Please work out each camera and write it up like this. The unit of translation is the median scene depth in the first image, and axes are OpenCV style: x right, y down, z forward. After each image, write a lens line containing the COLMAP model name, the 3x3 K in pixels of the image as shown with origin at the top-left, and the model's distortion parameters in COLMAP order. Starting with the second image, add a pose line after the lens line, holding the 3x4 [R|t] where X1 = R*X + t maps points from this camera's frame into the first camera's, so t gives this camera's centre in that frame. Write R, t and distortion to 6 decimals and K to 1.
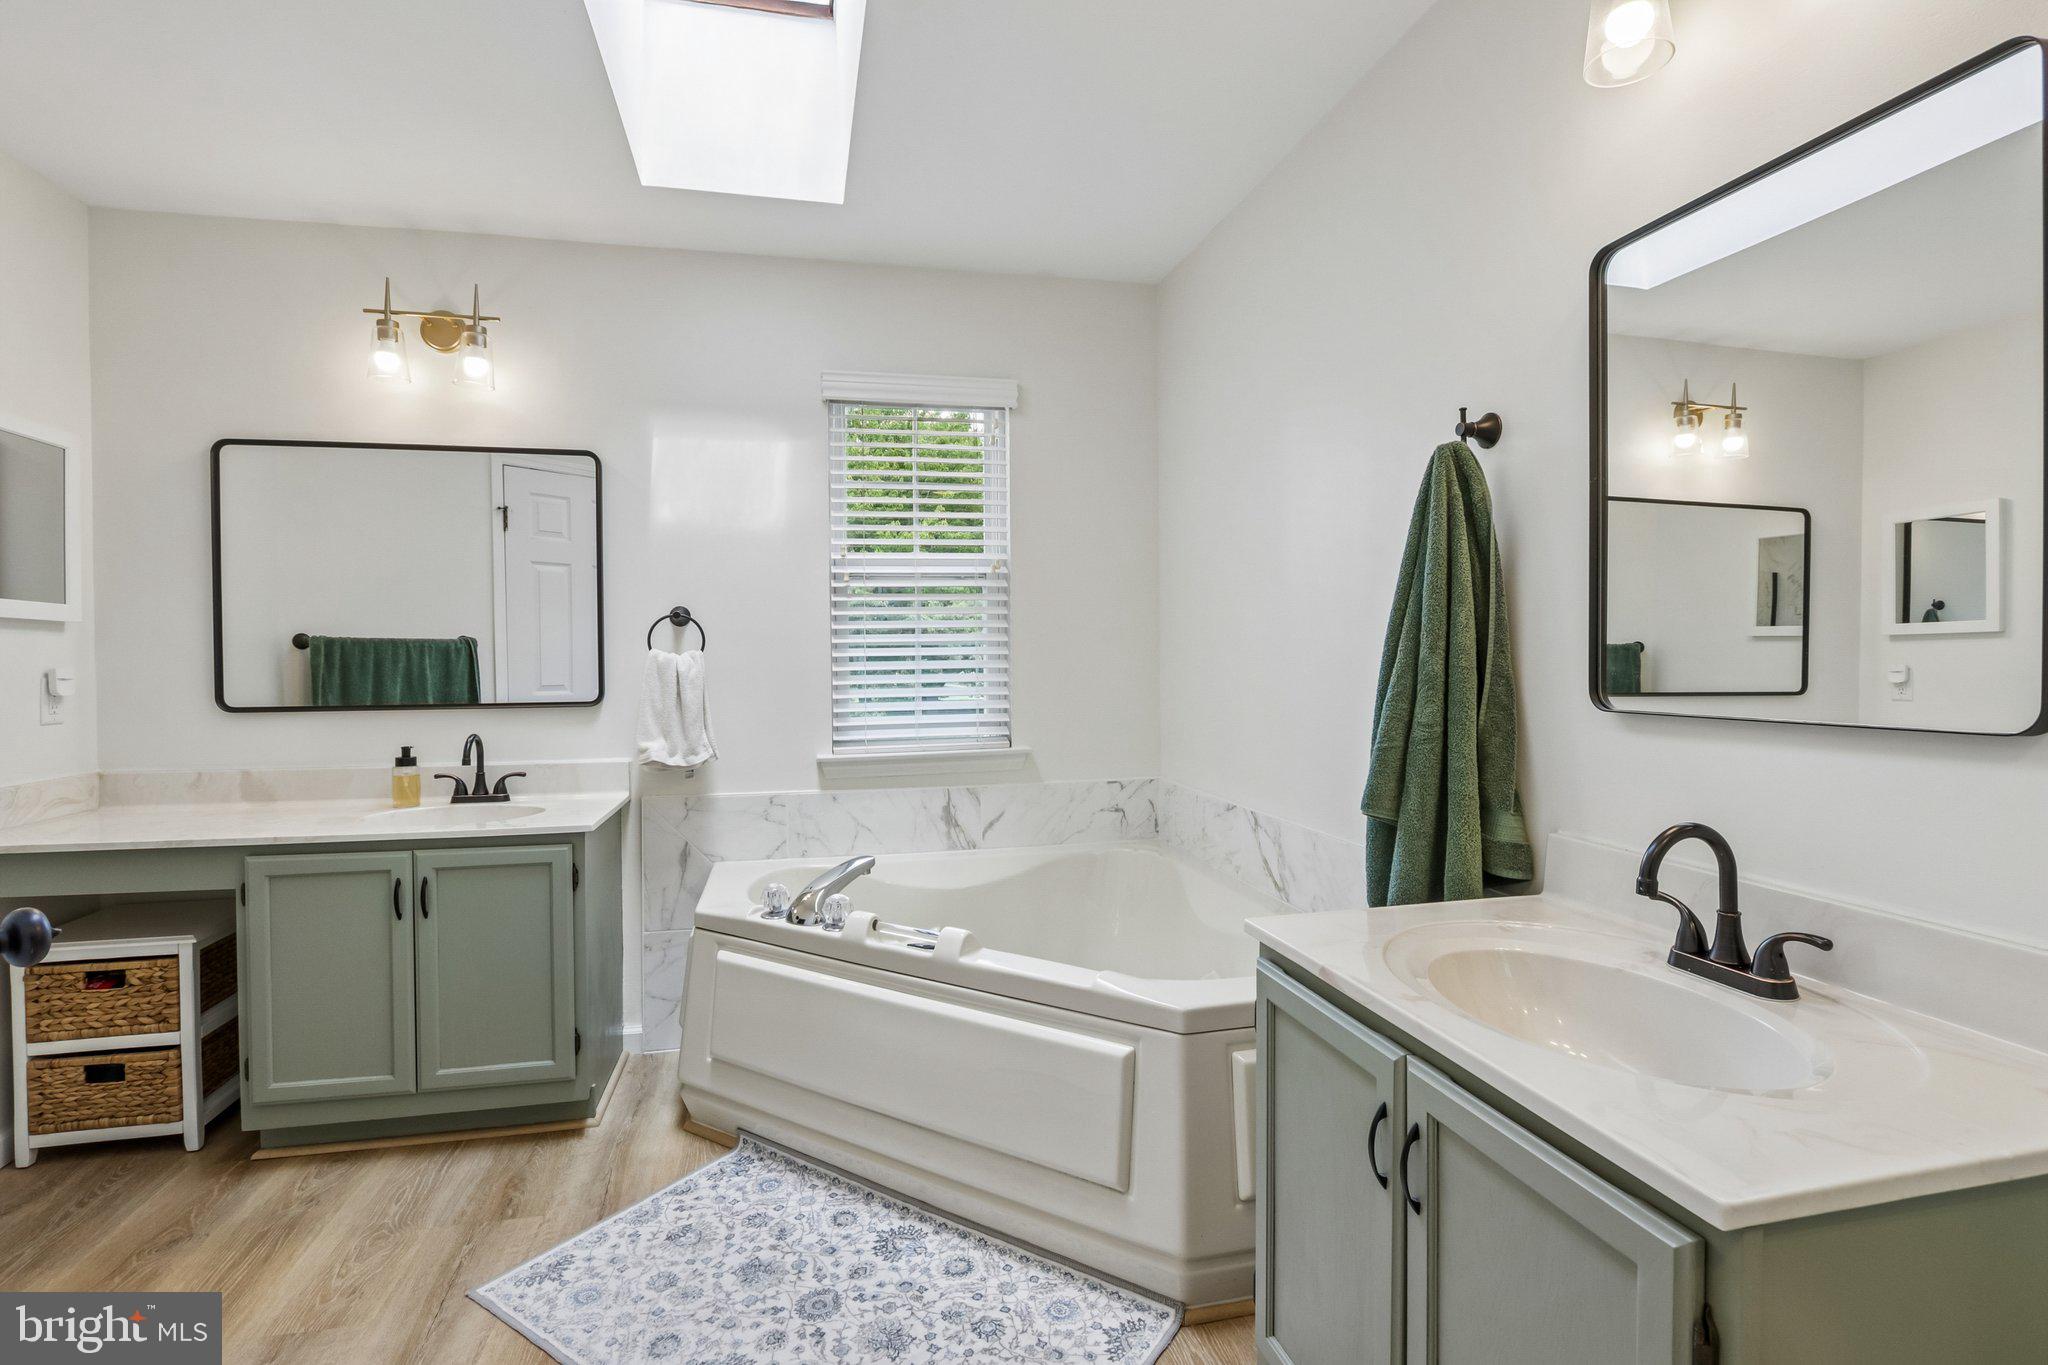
lens RADIAL K [[958.2, 0, 1012.2], [0, 958.2, 679.4], [0, 0, 1]] dist [-0.022102, 0.003601]
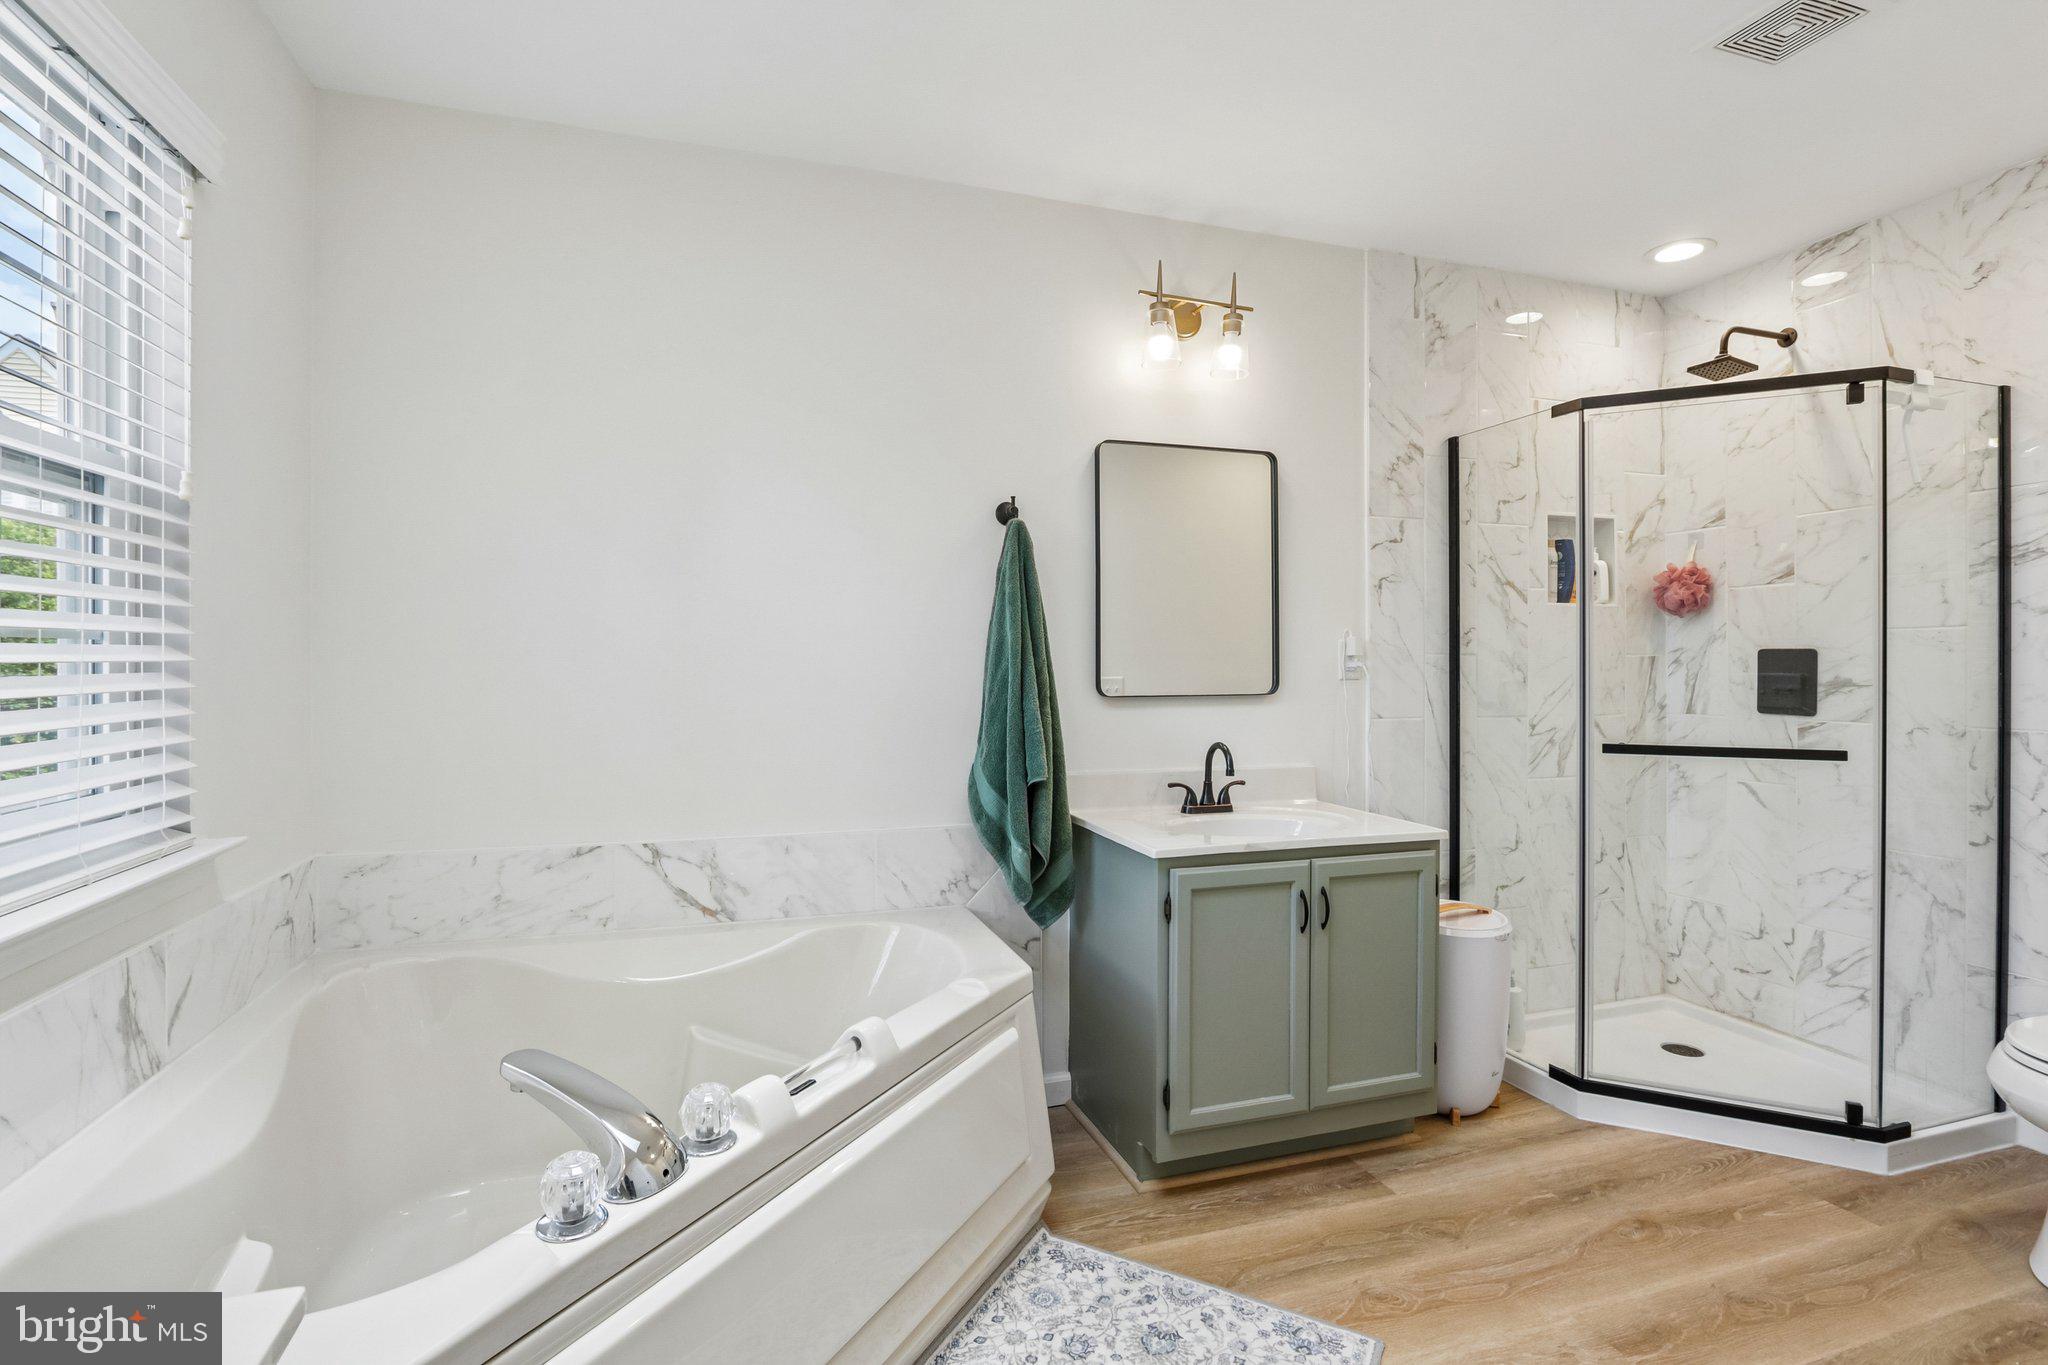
lens RADIAL K [[958.2, 0, 1011.6], [0, 958.2, 670.0], [0, 0, 1]] dist [-0.022102, 0.003601]
pose [[-0.085423, -0.001768, 0.996343, -0.981518], [0.023007, 0.999728, 0.003747, -0.025076], [-0.996079, 0.023243, -0.085359, 1.114882]]
